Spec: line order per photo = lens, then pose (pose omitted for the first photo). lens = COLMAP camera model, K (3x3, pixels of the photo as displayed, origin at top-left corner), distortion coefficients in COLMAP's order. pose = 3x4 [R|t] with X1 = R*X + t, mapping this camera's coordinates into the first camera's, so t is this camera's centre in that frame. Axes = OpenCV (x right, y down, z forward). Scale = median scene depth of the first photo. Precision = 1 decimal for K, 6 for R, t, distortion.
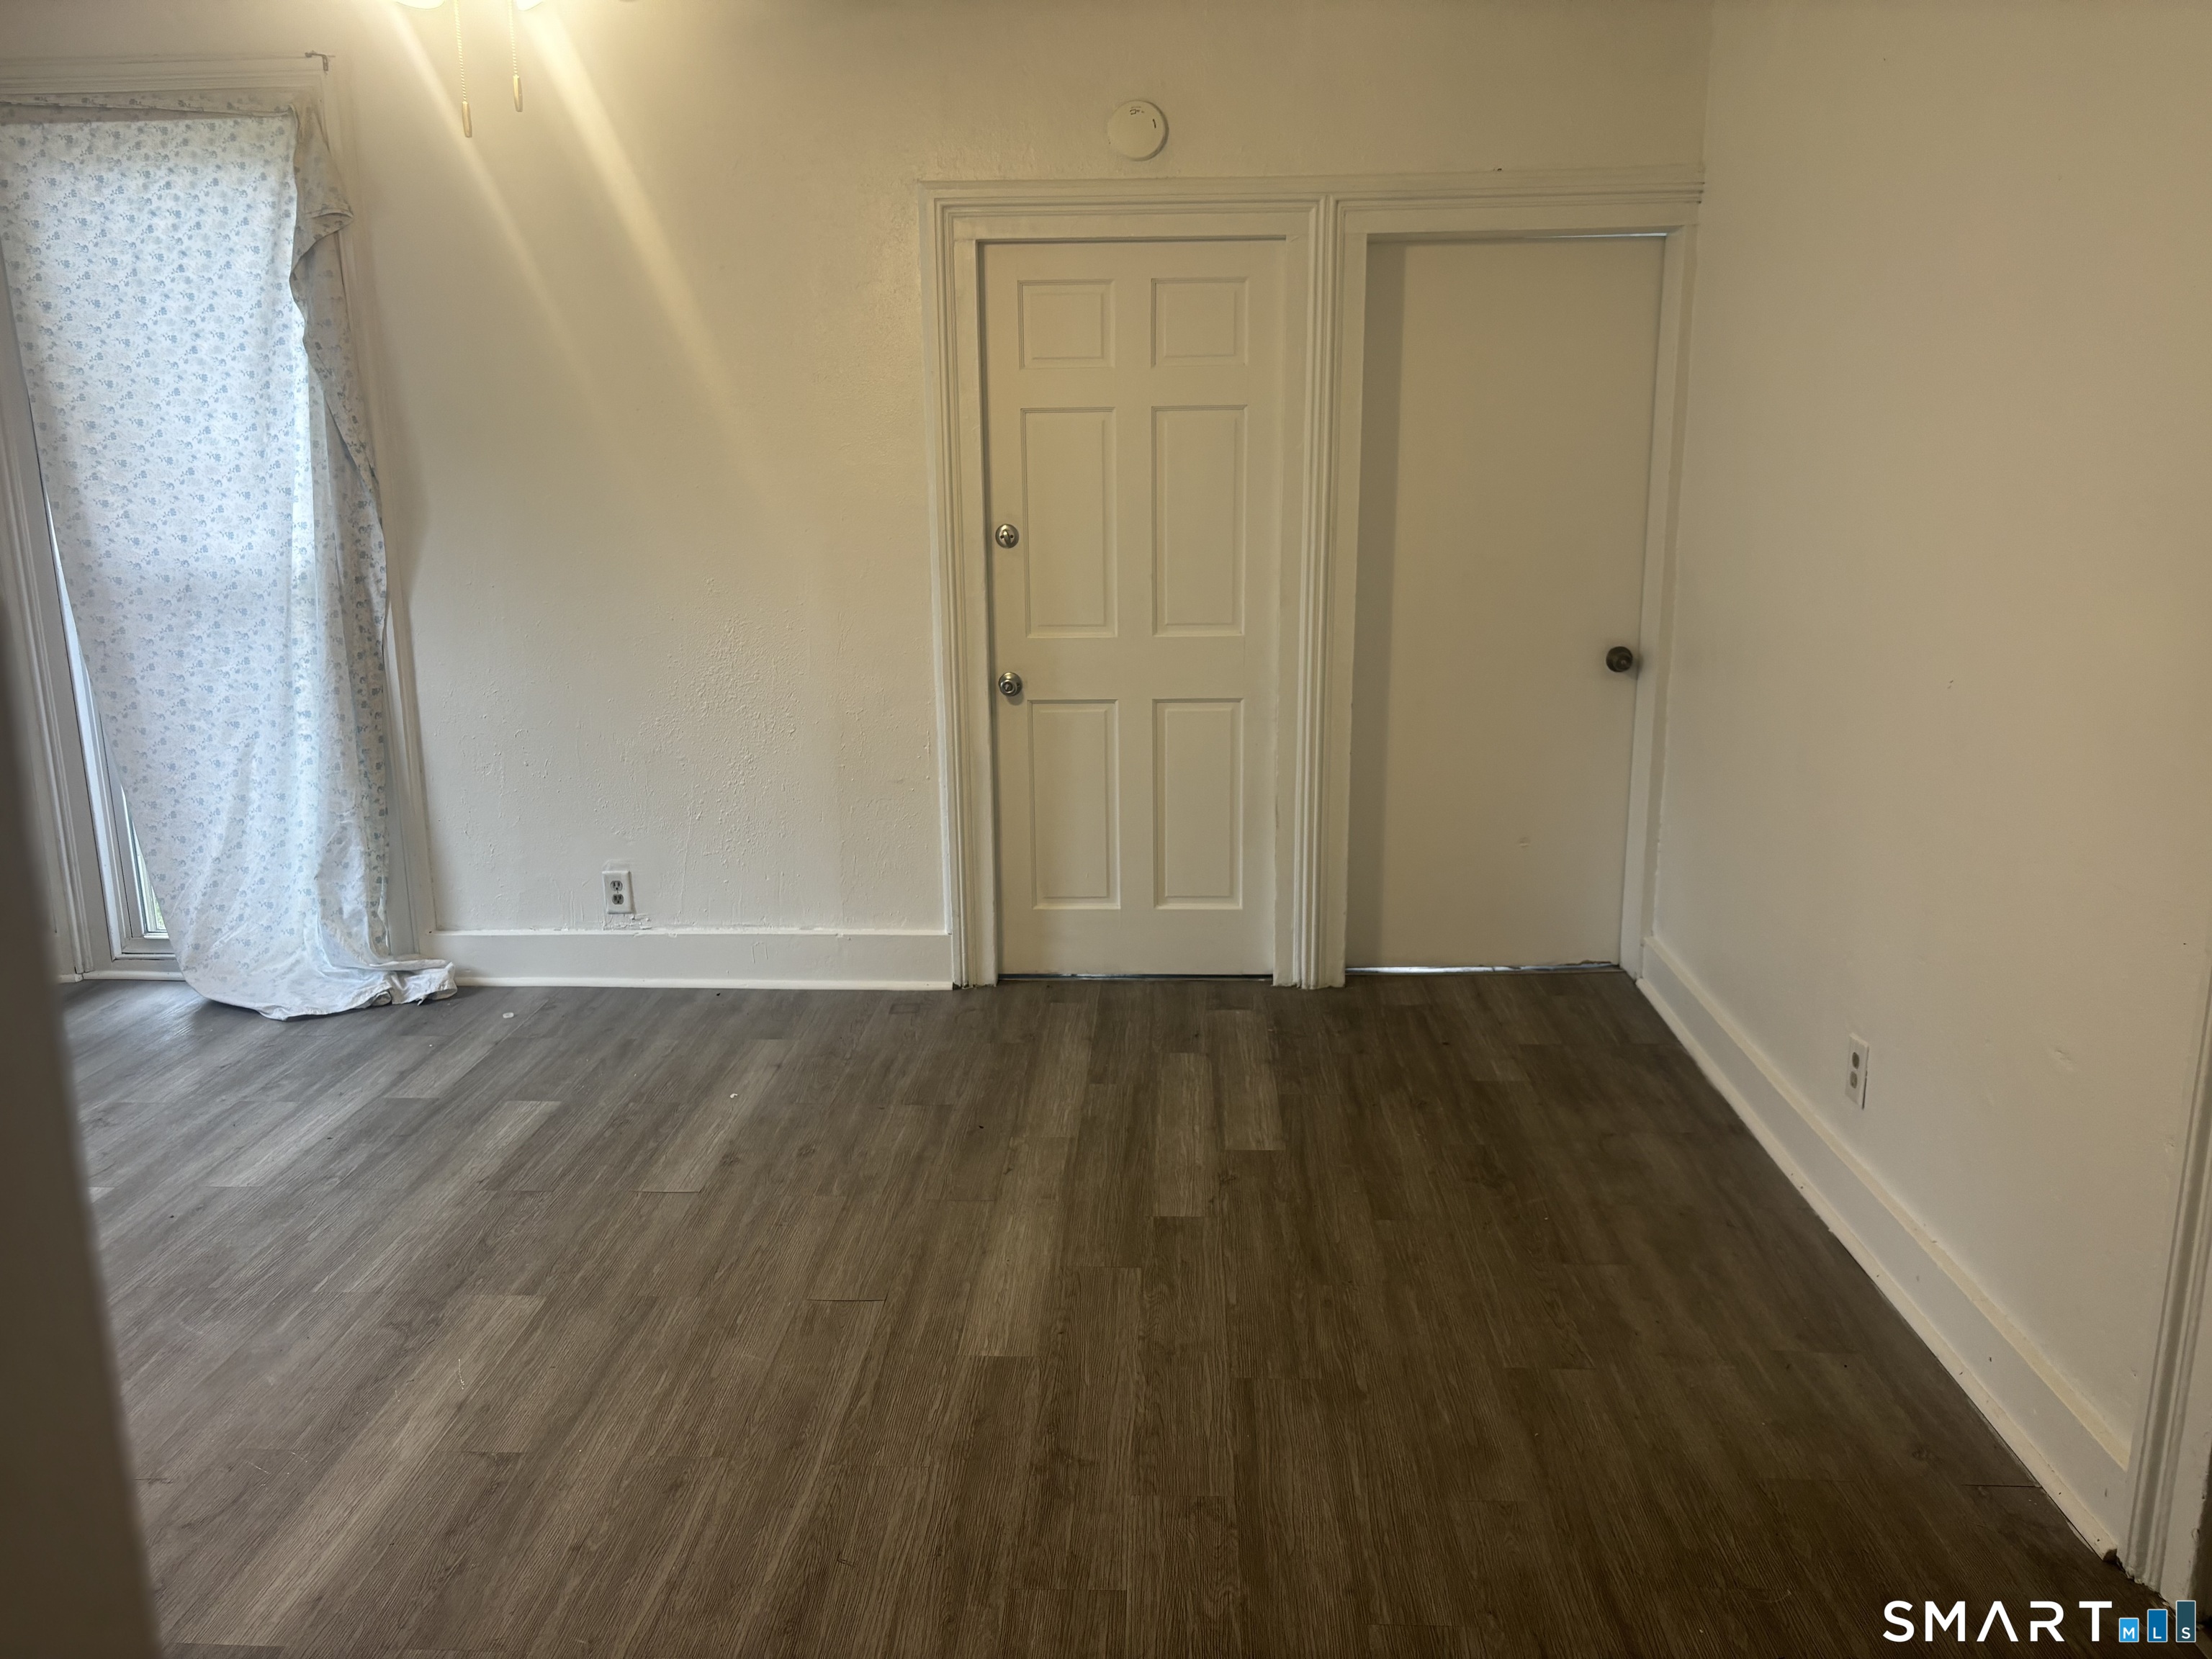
lens RADIAL K [[1650.9, 0, 1114.4], [0, 1650.9, 819.9], [0, 0, 1]] dist [0.054814, -0.062125]
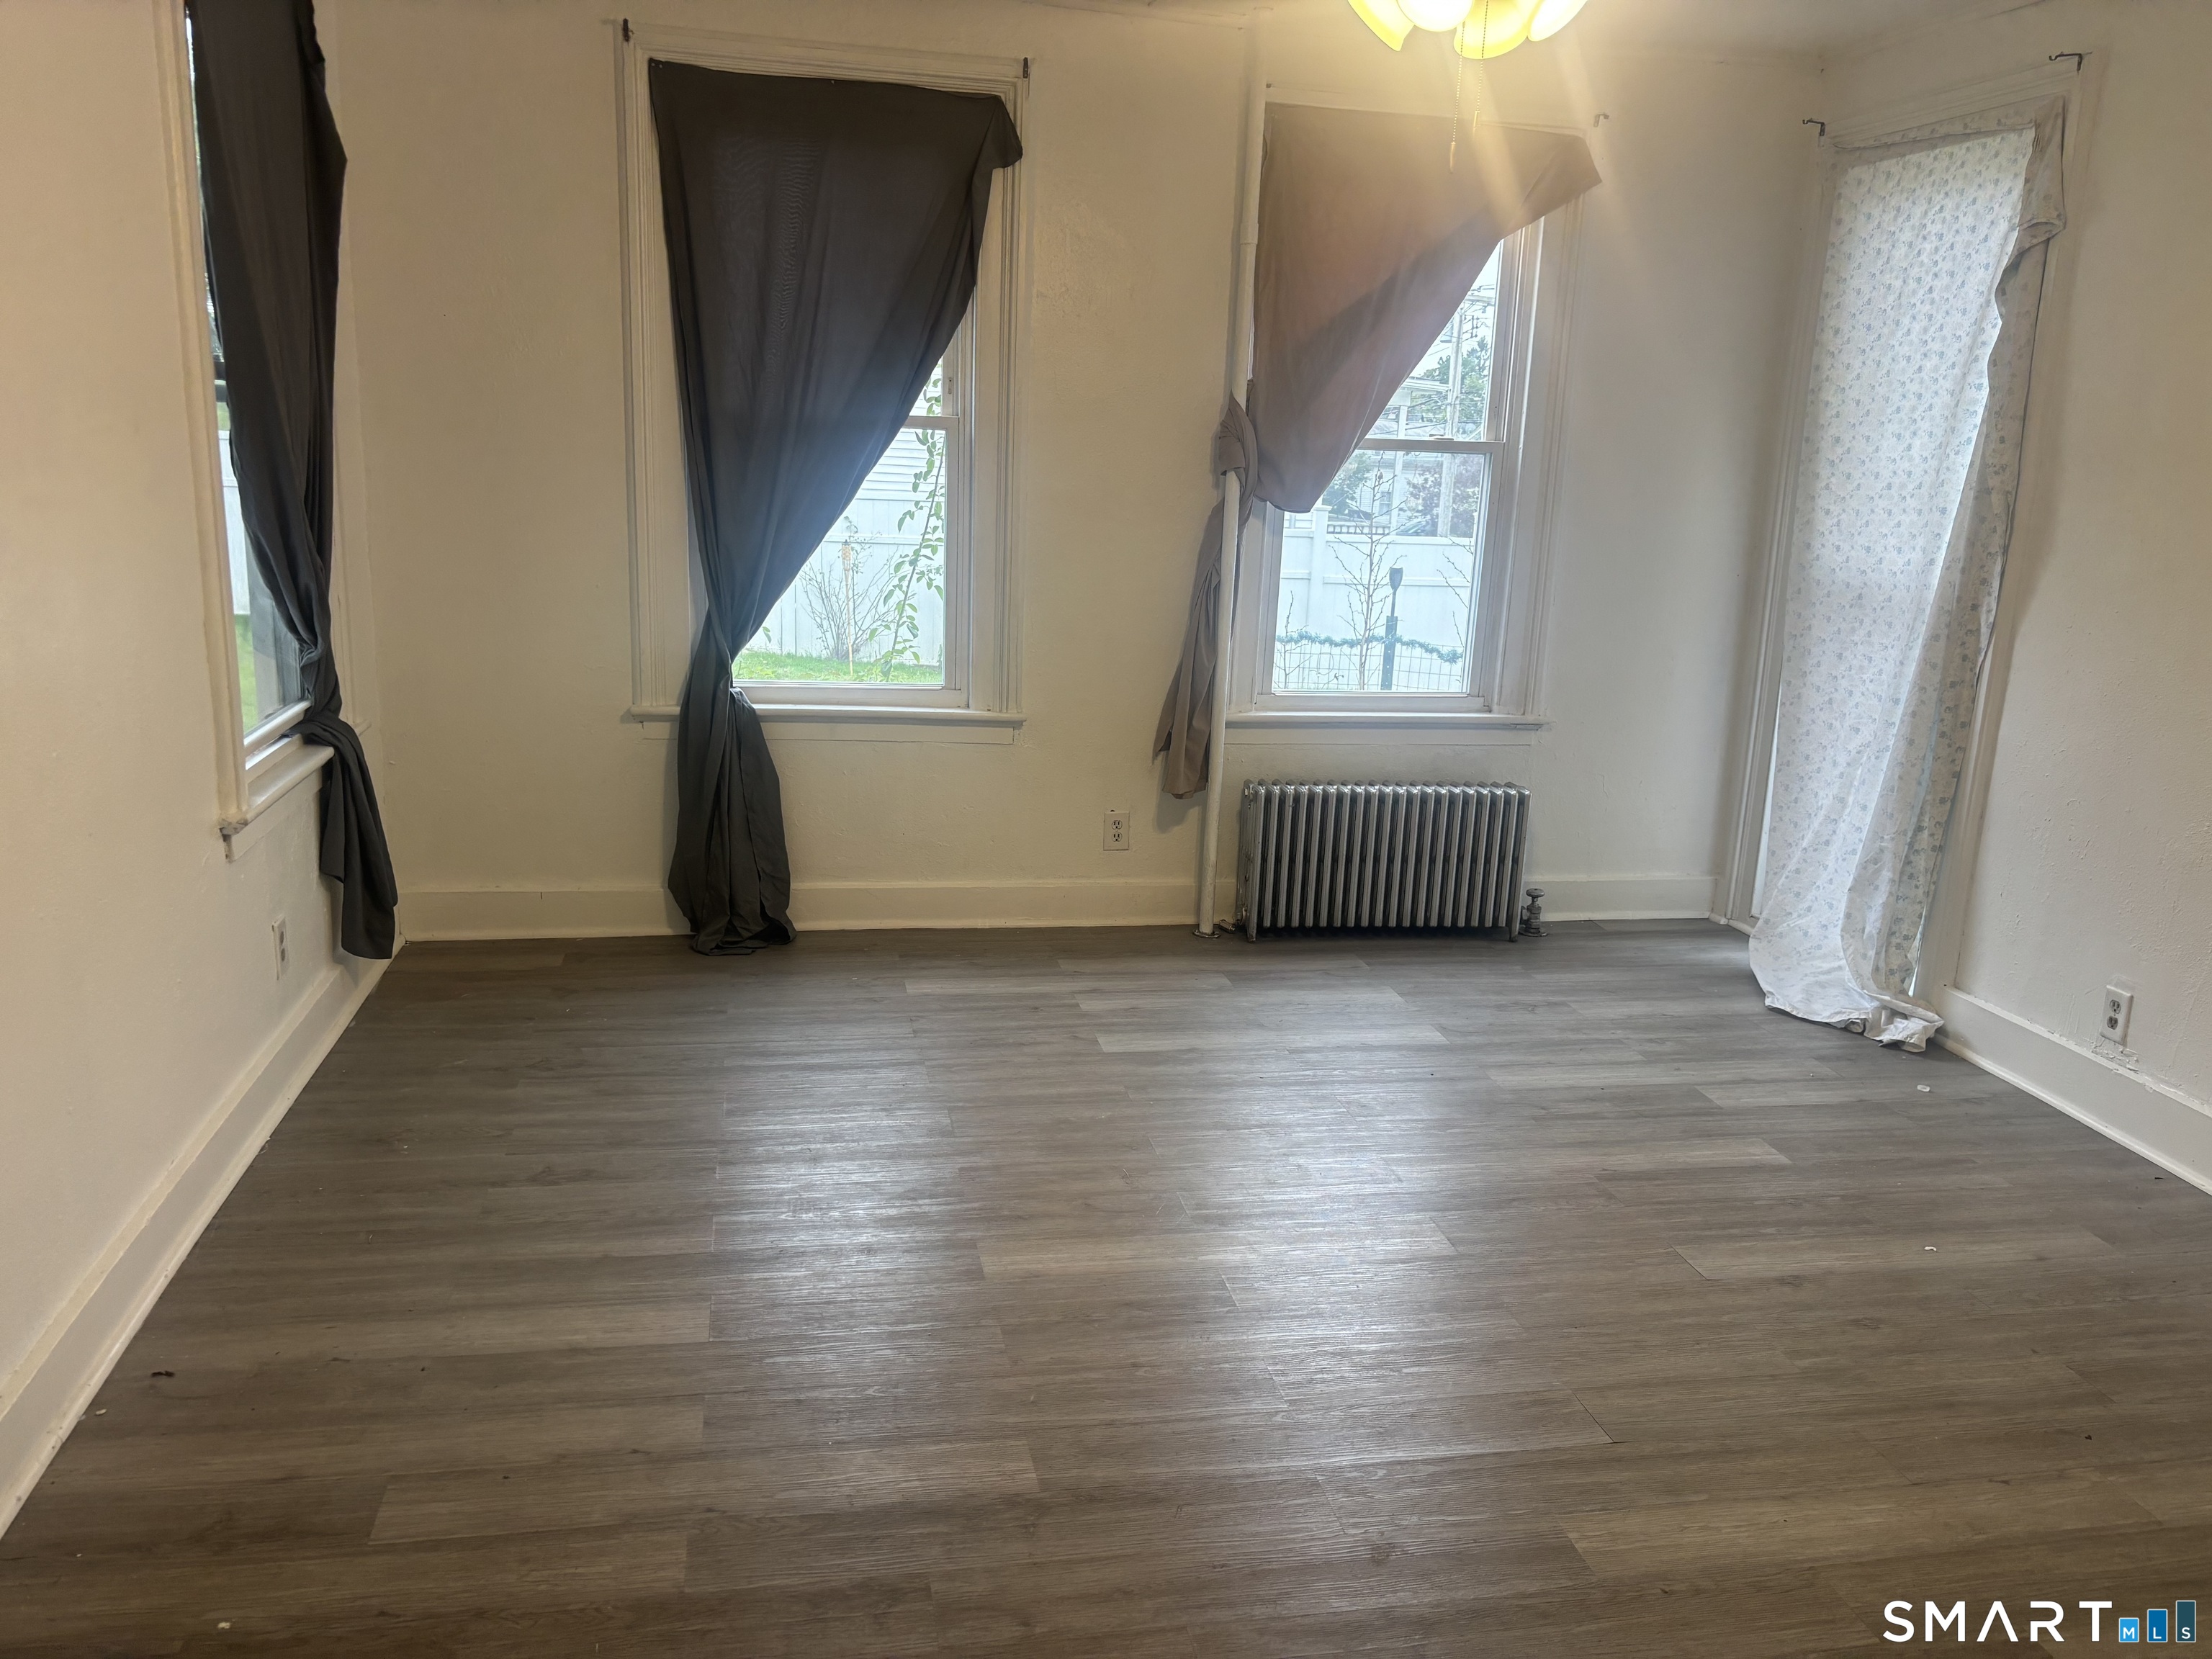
lens RADIAL K [[1650.9, 0, 1115.4], [0, 1650.9, 831.3], [0, 0, 1]] dist [0.054814, -0.062125]
pose [[0.247874, 0.250293, -0.935902, 0.356102], [-0.255670, 0.948702, 0.186003, -0.075238], [0.934447, 0.193177, 0.299151, 0.282047]]
